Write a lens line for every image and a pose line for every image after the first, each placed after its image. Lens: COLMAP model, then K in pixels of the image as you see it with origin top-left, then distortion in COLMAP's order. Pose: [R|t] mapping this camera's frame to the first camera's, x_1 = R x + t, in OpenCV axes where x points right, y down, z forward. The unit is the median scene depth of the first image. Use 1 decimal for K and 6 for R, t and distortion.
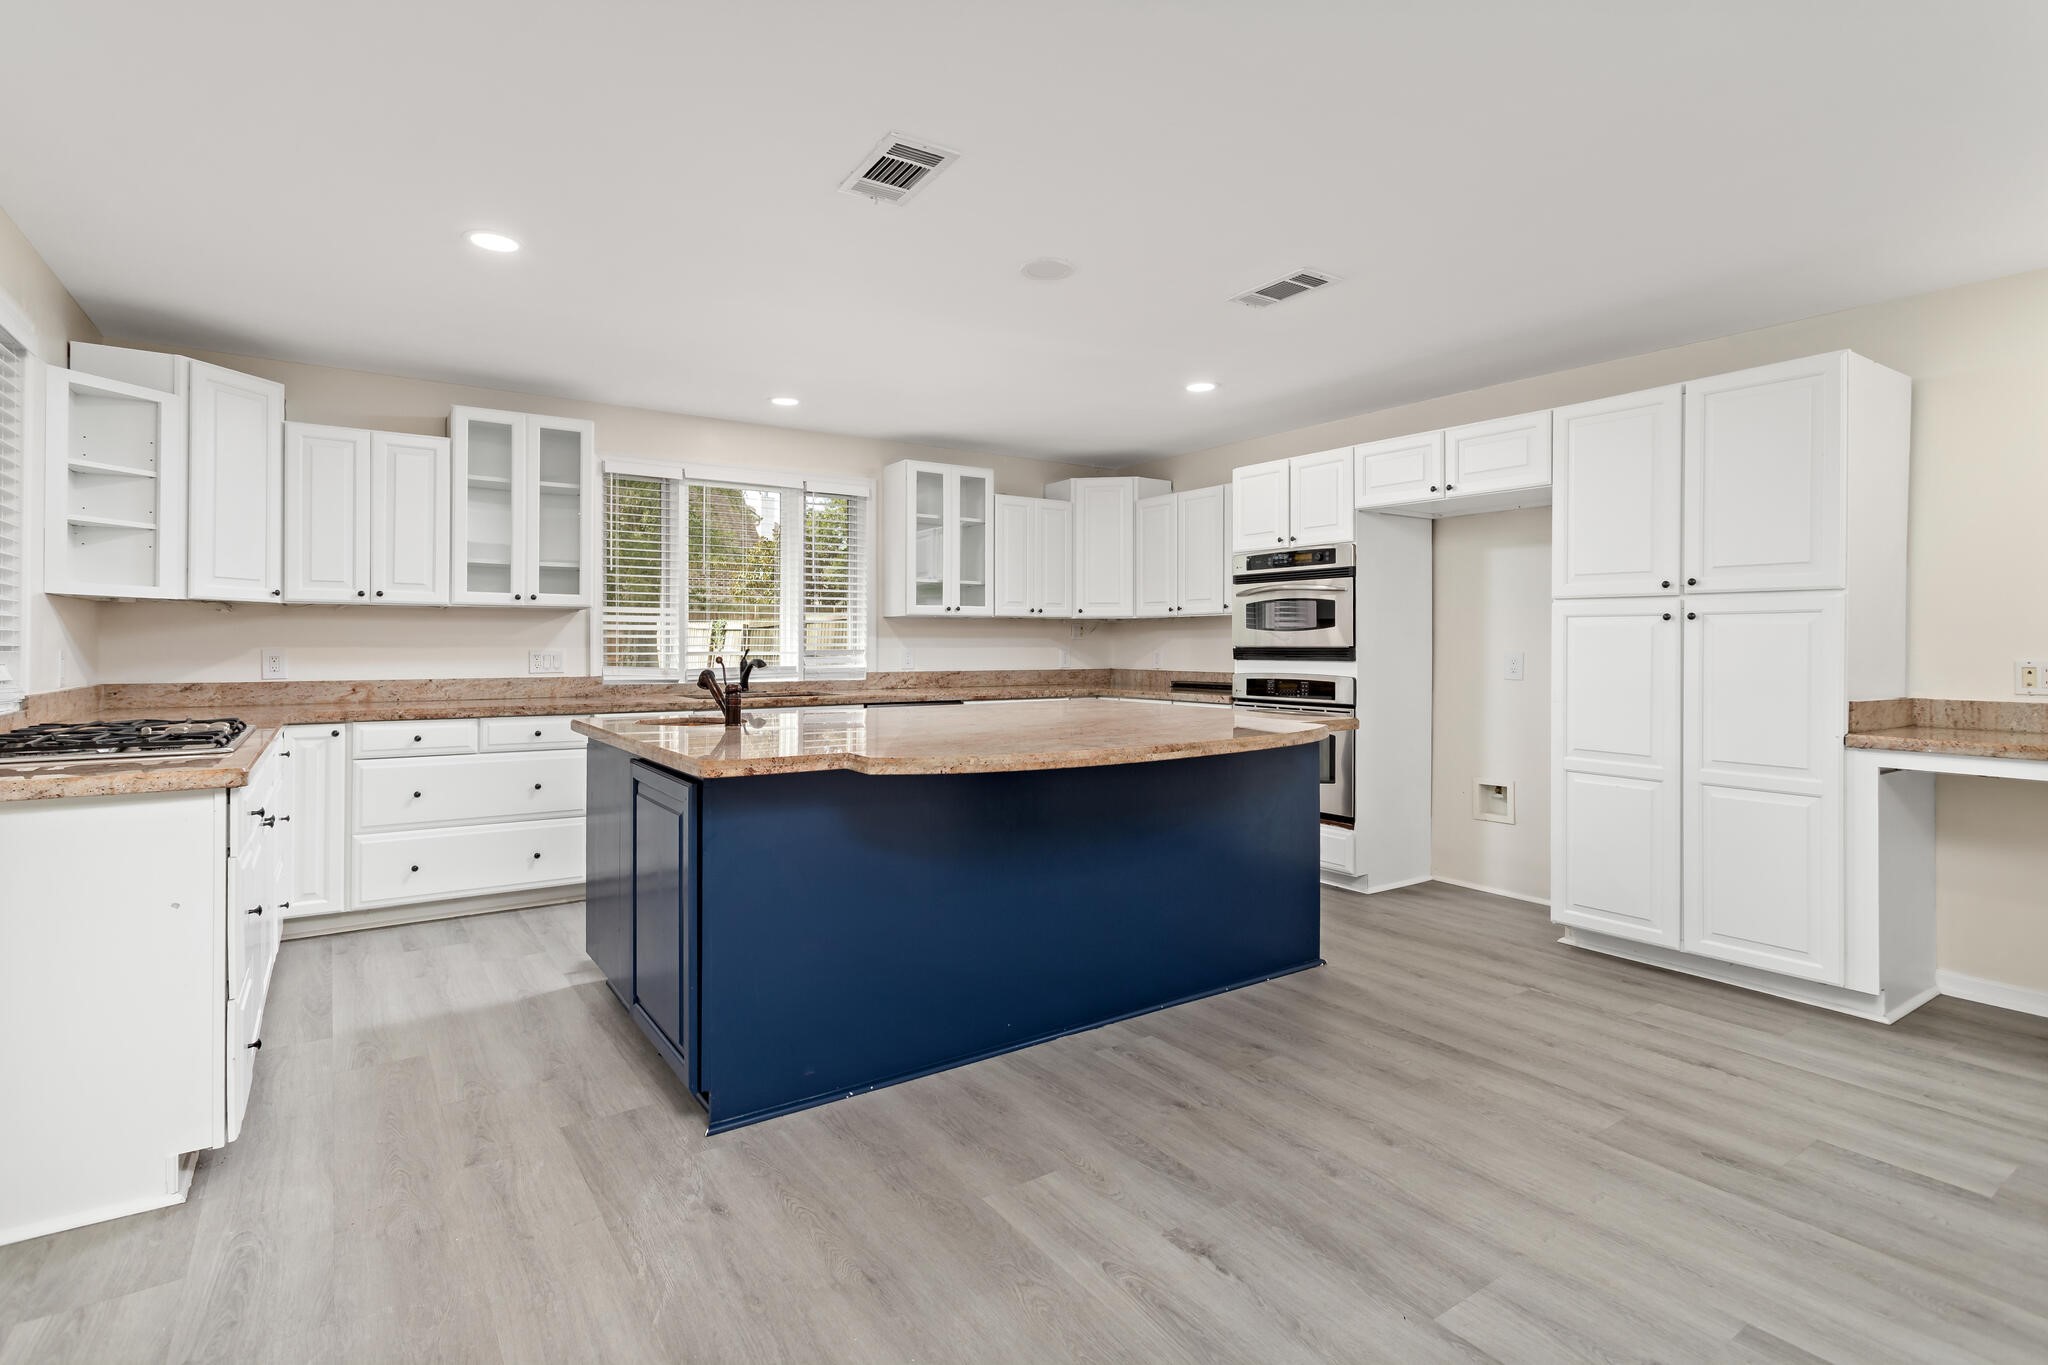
lens RADIAL K [[989.7, 0, 1014.0], [0, 989.7, 639.0], [0, 0, 1]] dist [-0.003407, 0.000725]
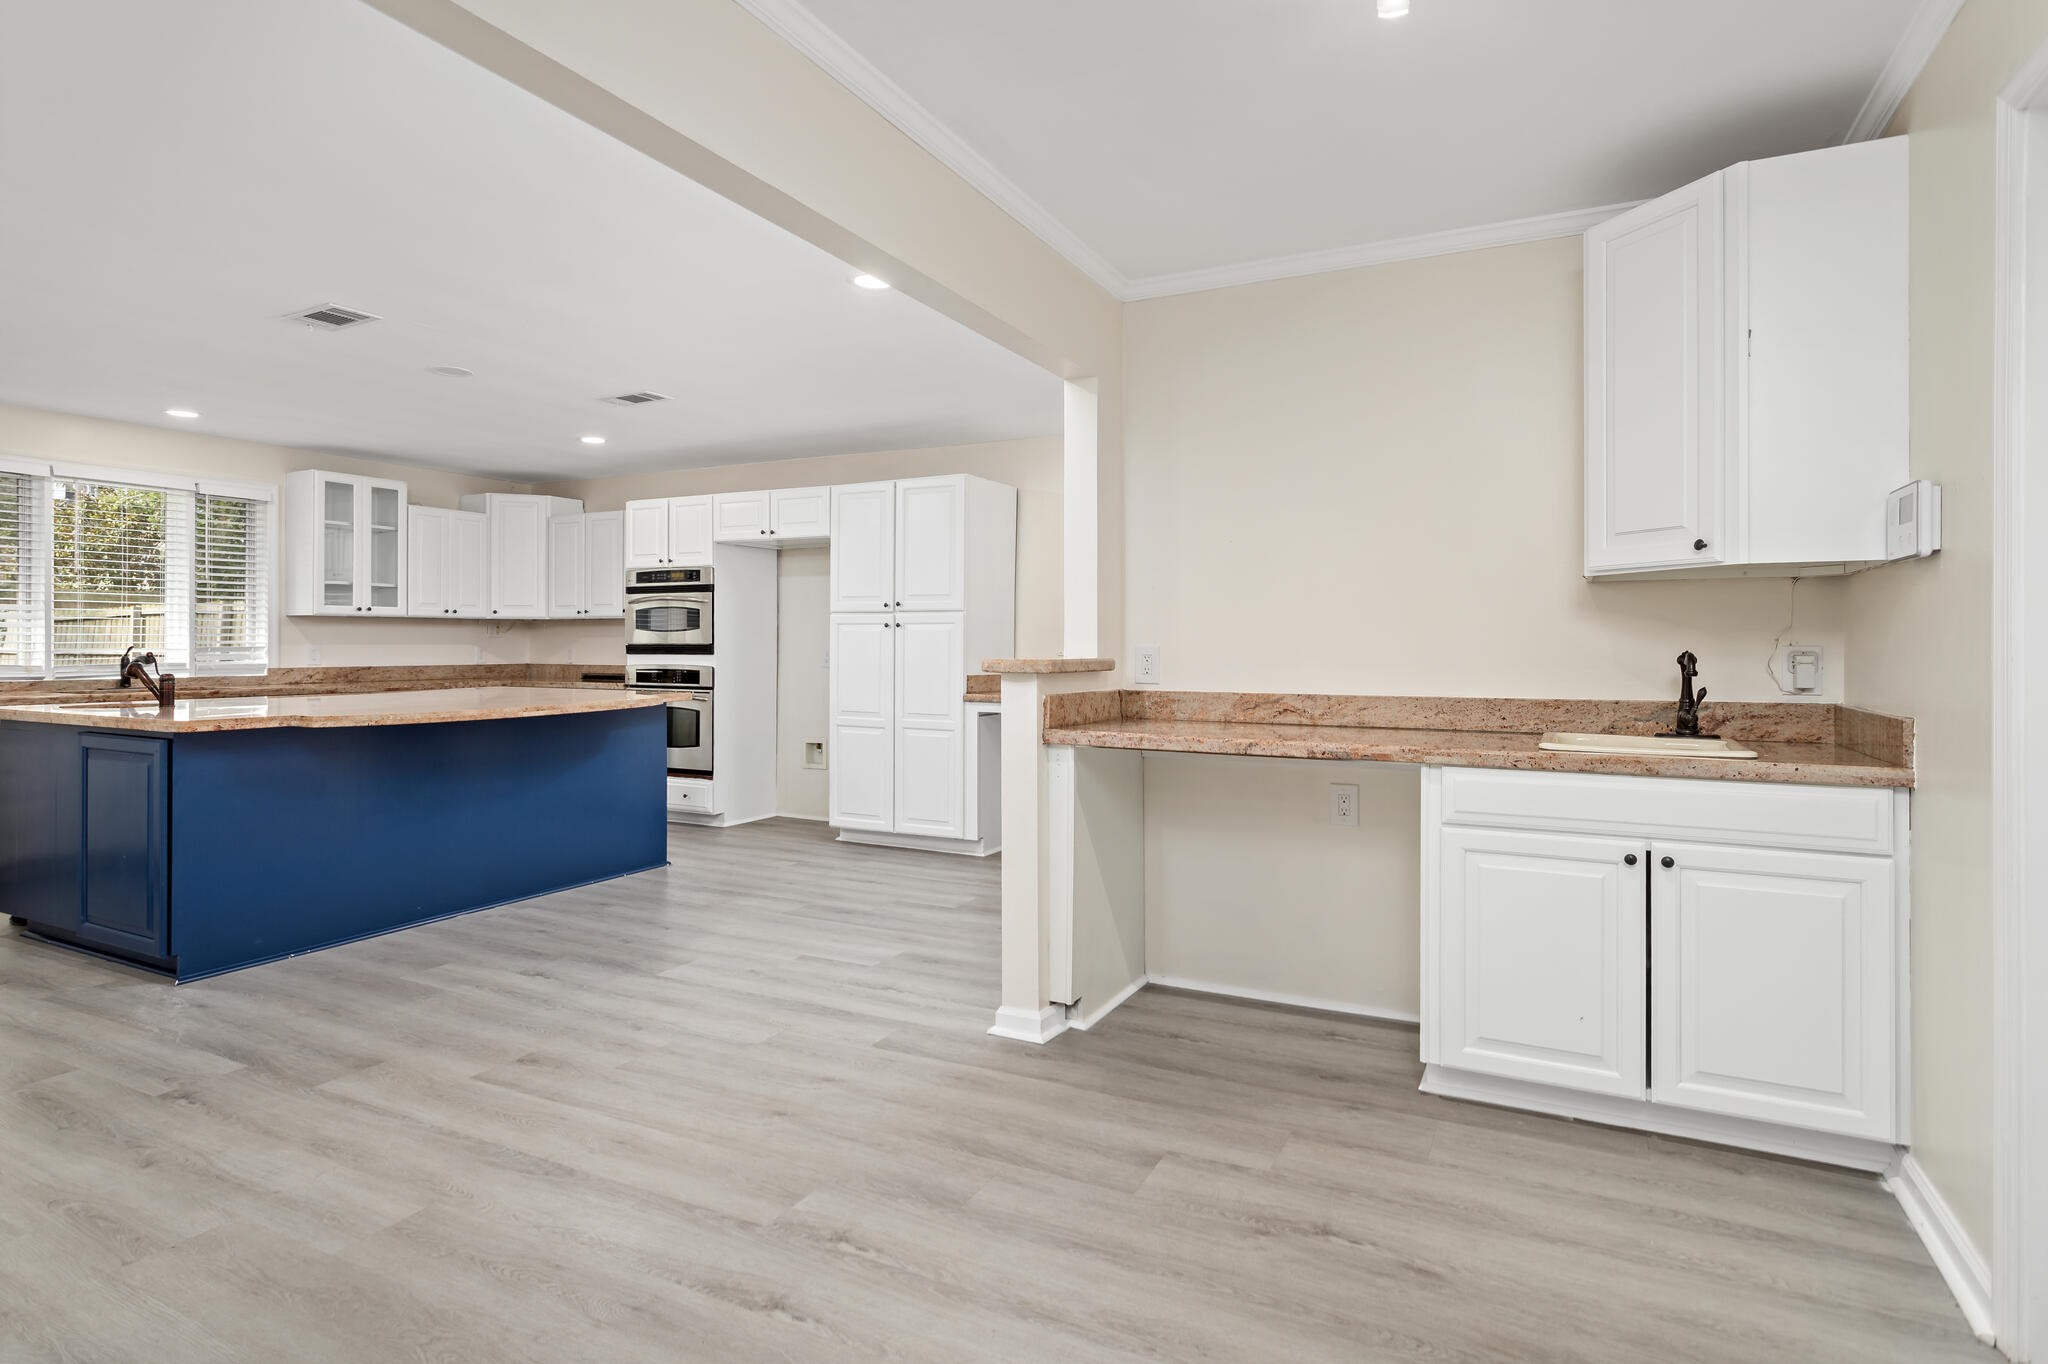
lens RADIAL K [[1116.4, 0, 1019.1], [0, 1116.4, 642.7], [0, 0, 1]] dist [0.005127, 0.002506]
pose [[0.886902, 0.000646, 0.461958, 0.009960], [-0.003693, 0.999977, 0.005693, -0.003548], [-0.461944, -0.006755, 0.886883, -0.484031]]
